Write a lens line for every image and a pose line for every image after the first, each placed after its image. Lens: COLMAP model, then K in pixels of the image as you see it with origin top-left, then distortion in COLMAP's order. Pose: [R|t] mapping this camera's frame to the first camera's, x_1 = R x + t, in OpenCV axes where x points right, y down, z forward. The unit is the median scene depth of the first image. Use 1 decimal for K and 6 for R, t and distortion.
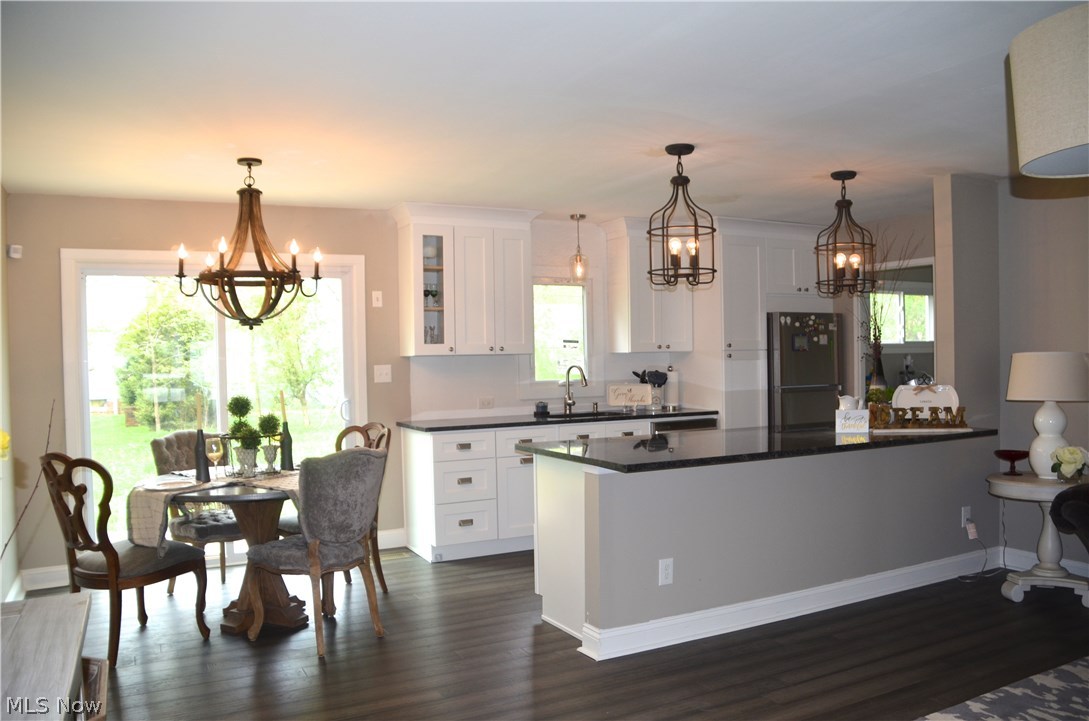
lens RADIAL K [[857.5, 0, 558.5], [0, 857.5, 370.8], [0, 0, 1]] dist [-0.165659, 0.116709]
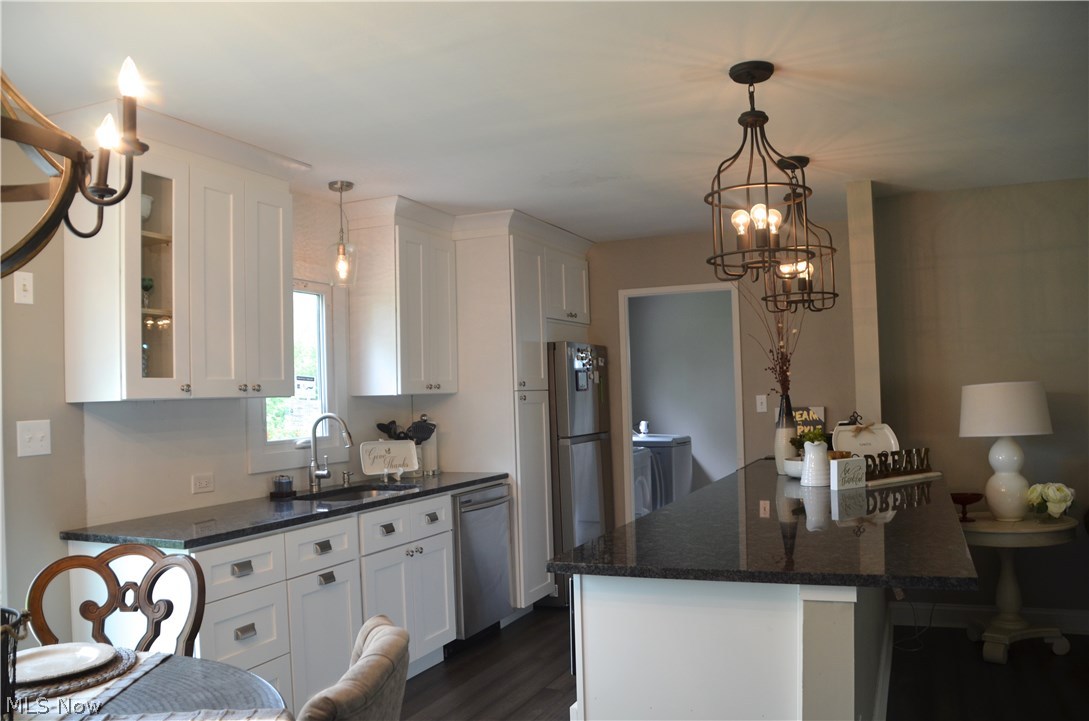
lens RADIAL K [[857.5, 0, 559.0], [0, 857.5, 369.2], [0, 0, 1]] dist [-0.165659, 0.116709]
pose [[0.779029, 0.010366, 0.626902, -0.271747], [0.028764, 0.998220, -0.052250, -0.002903], [-0.626327, 0.058737, 0.777344, 0.441964]]
